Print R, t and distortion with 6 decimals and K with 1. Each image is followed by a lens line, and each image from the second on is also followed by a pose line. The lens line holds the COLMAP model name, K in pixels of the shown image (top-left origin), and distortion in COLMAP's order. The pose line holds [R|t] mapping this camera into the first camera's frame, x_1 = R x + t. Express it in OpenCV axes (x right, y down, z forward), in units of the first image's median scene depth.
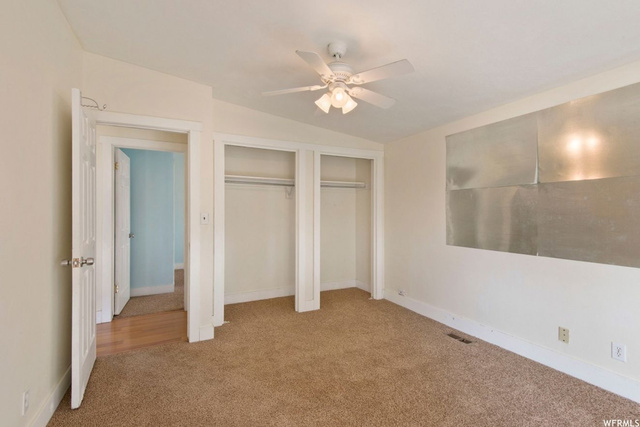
lens RADIAL K [[294.4, 0, 320.0], [0, 294.4, 213.5], [0, 0, 1]] dist [0.001115, 0.000045]
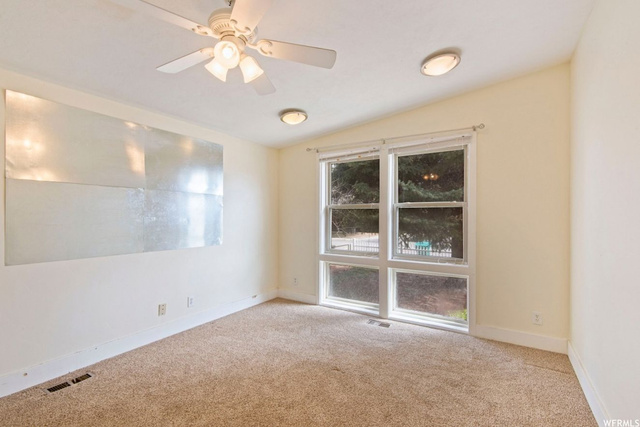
lens RADIAL K [[294.4, 0, 320.0], [0, 294.4, 213.5], [0, 0, 1]] dist [0.001115, 0.000045]
pose [[-0.506416, -0.000608, 0.862289, -0.458794], [0.001212, 0.999998, 0.001417, -0.006587], [-0.862289, 0.001763, -0.506414, 0.765111]]
